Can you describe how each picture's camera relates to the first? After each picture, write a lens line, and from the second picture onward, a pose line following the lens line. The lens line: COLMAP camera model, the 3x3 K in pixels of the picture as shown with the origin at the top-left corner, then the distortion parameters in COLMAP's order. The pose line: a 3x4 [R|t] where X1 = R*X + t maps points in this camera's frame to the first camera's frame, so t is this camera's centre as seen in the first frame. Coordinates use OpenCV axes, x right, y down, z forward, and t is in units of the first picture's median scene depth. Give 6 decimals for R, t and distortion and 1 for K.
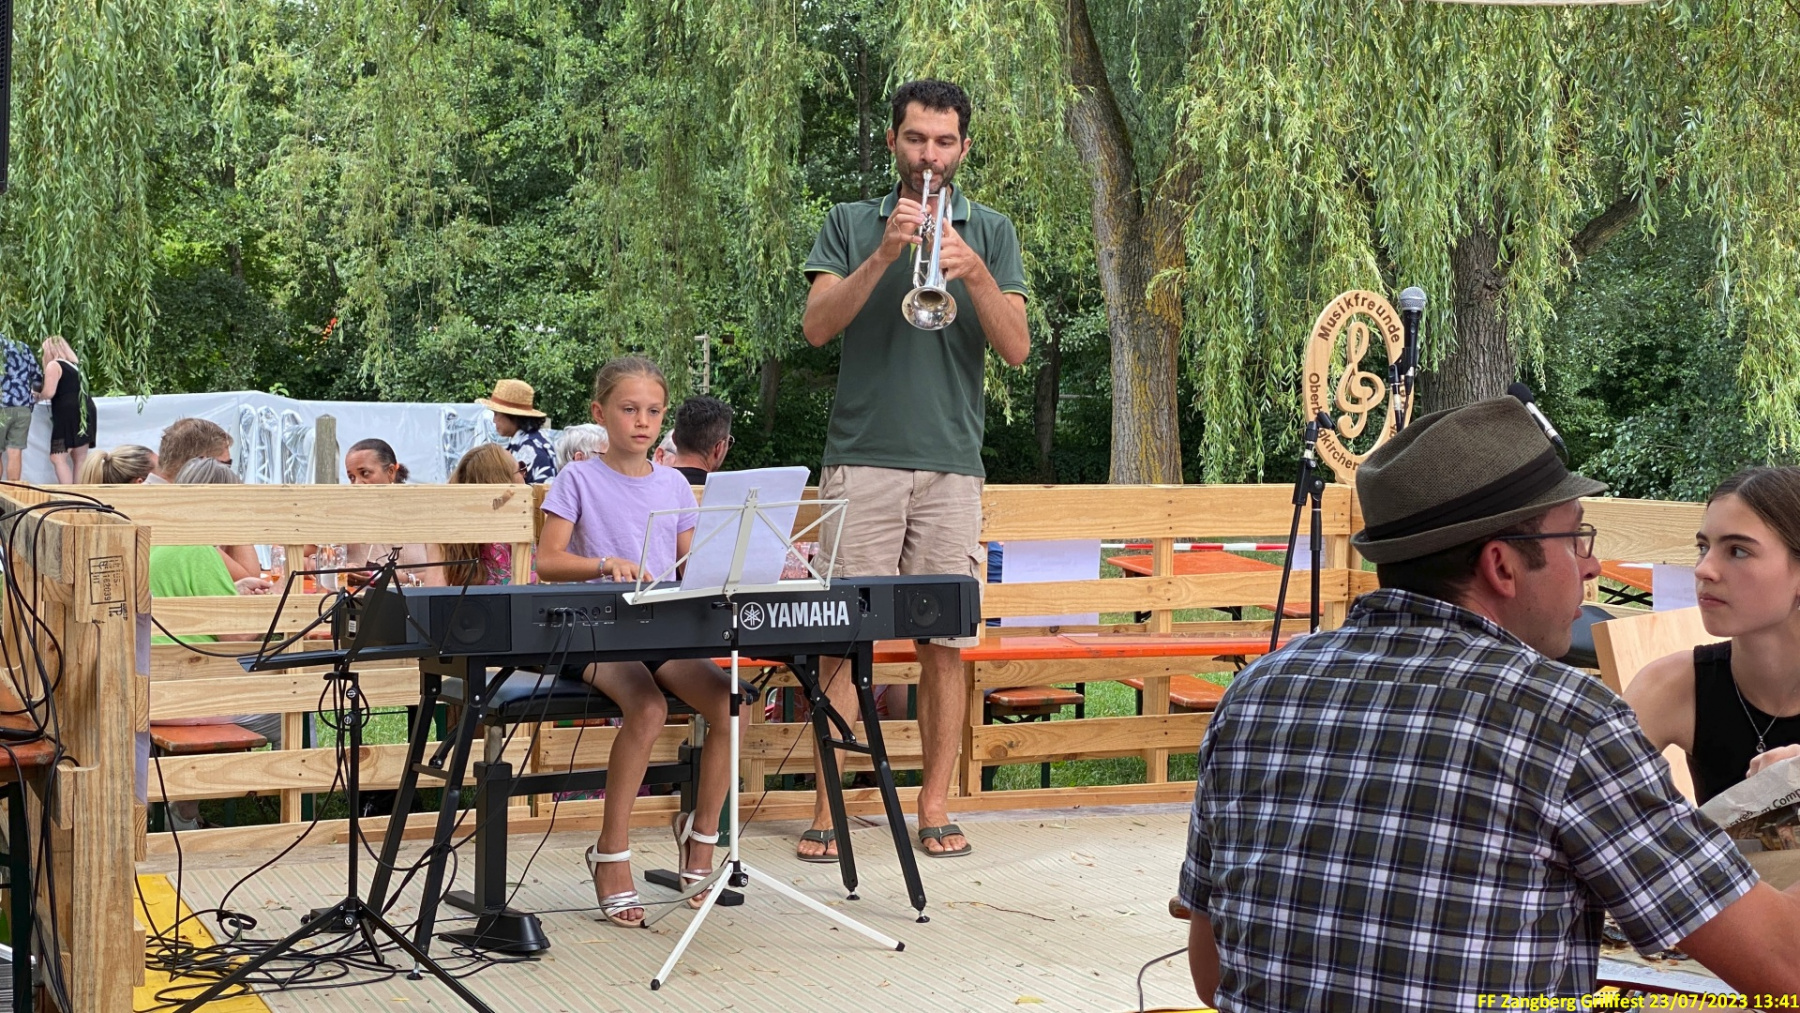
lens RADIAL K [[2638.0, 0, 962.2], [0, 2638.0, 452.7], [0, 0, 1]] dist [0.105963, 0.000000]
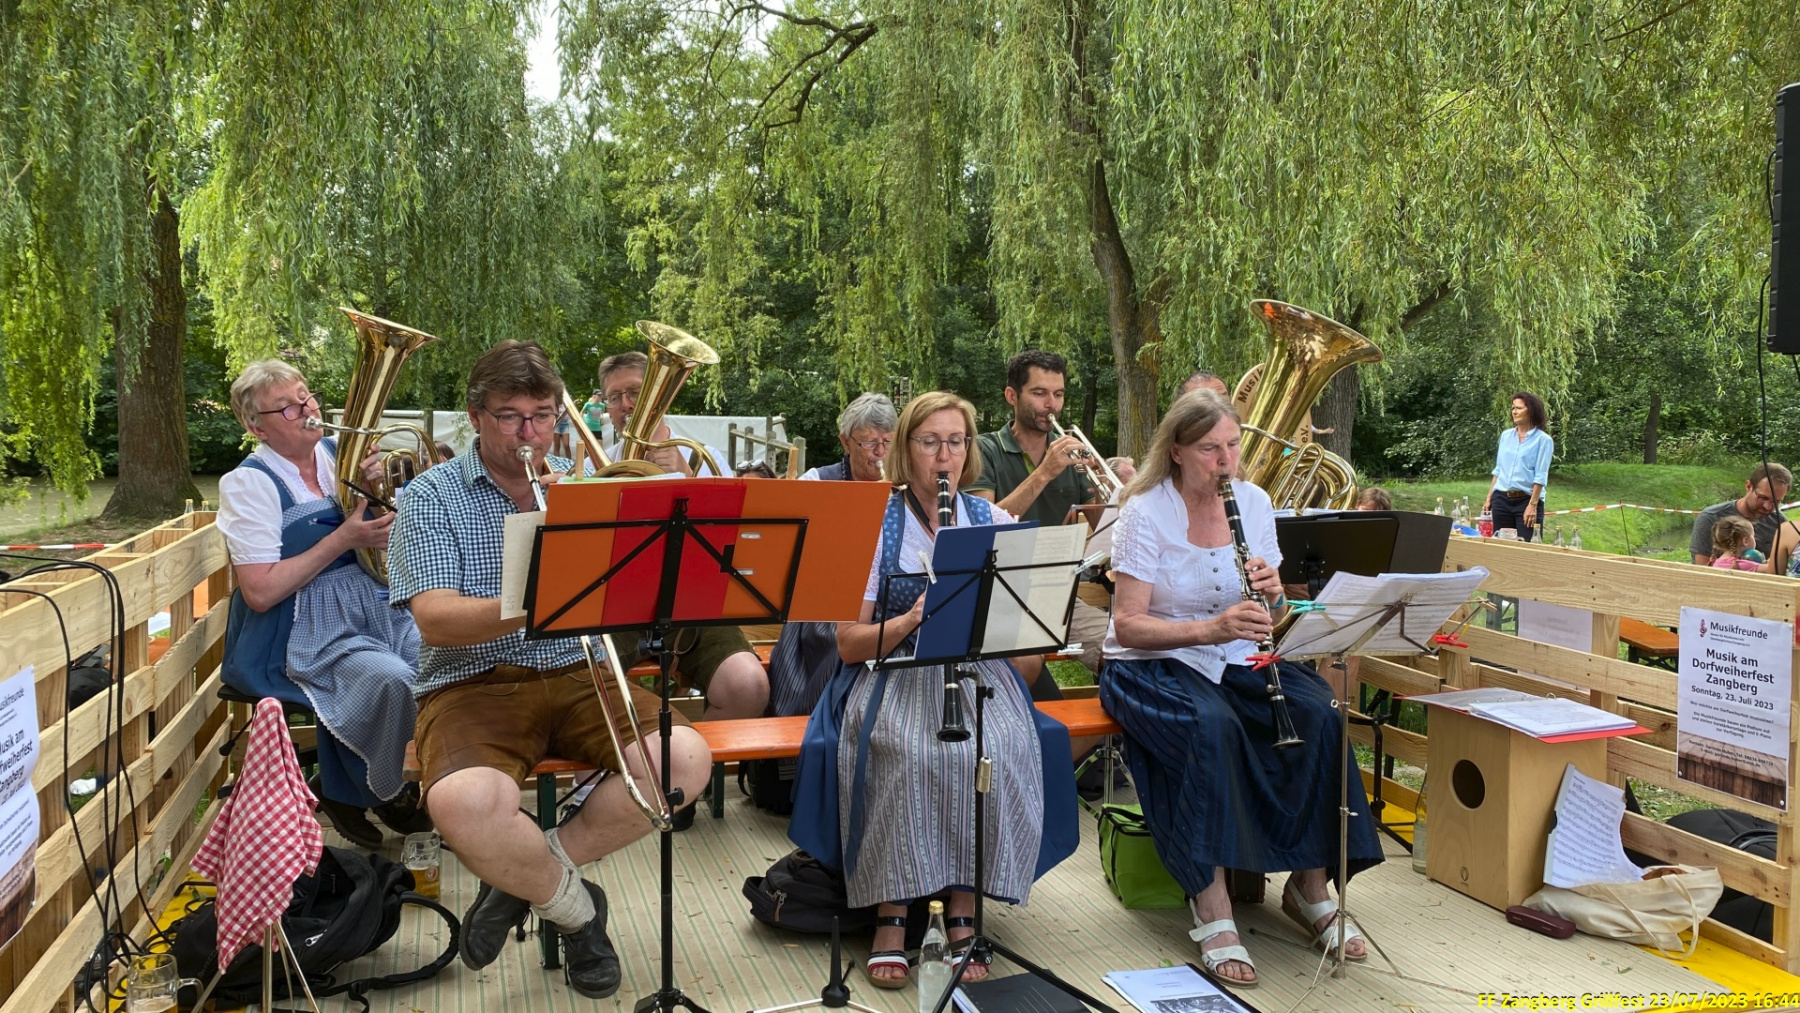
lens RADIAL K [[1371.1, 0, 914.3], [0, 1371.1, 504.6], [0, 0, 1]] dist [0.028747, -0.035996]
pose [[0.995101, 0.010673, -0.098287, 0.018138], [-0.005760, 0.998726, 0.050136, -0.011438], [0.098697, -0.049324, 0.993894, 0.134764]]
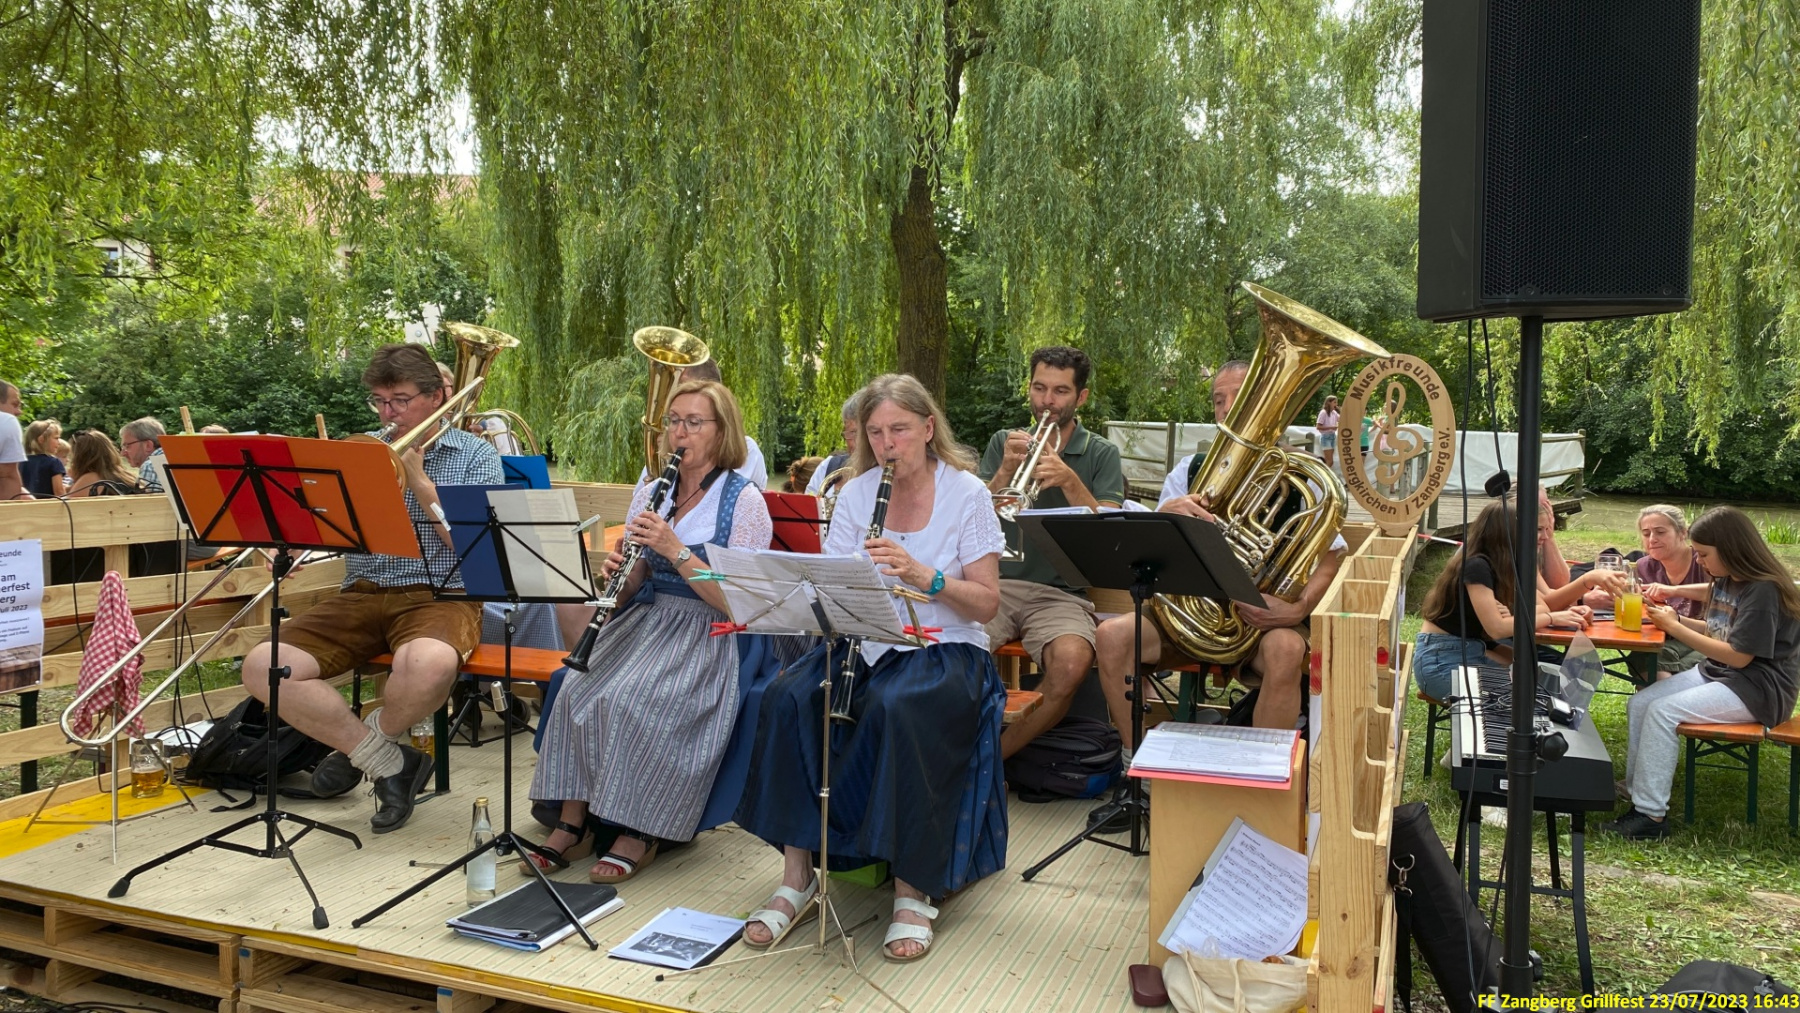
lens RADIAL K [[1371.1, 0, 901.8], [0, 1371.1, 511.8], [0, 0, 1]] dist [0.028747, -0.035996]
pose [[0.725801, 0.058021, -0.685453, 0.190175], [-0.028231, 0.998110, 0.054593, -0.009392], [0.687325, -0.020273, 0.726067, 0.196881]]
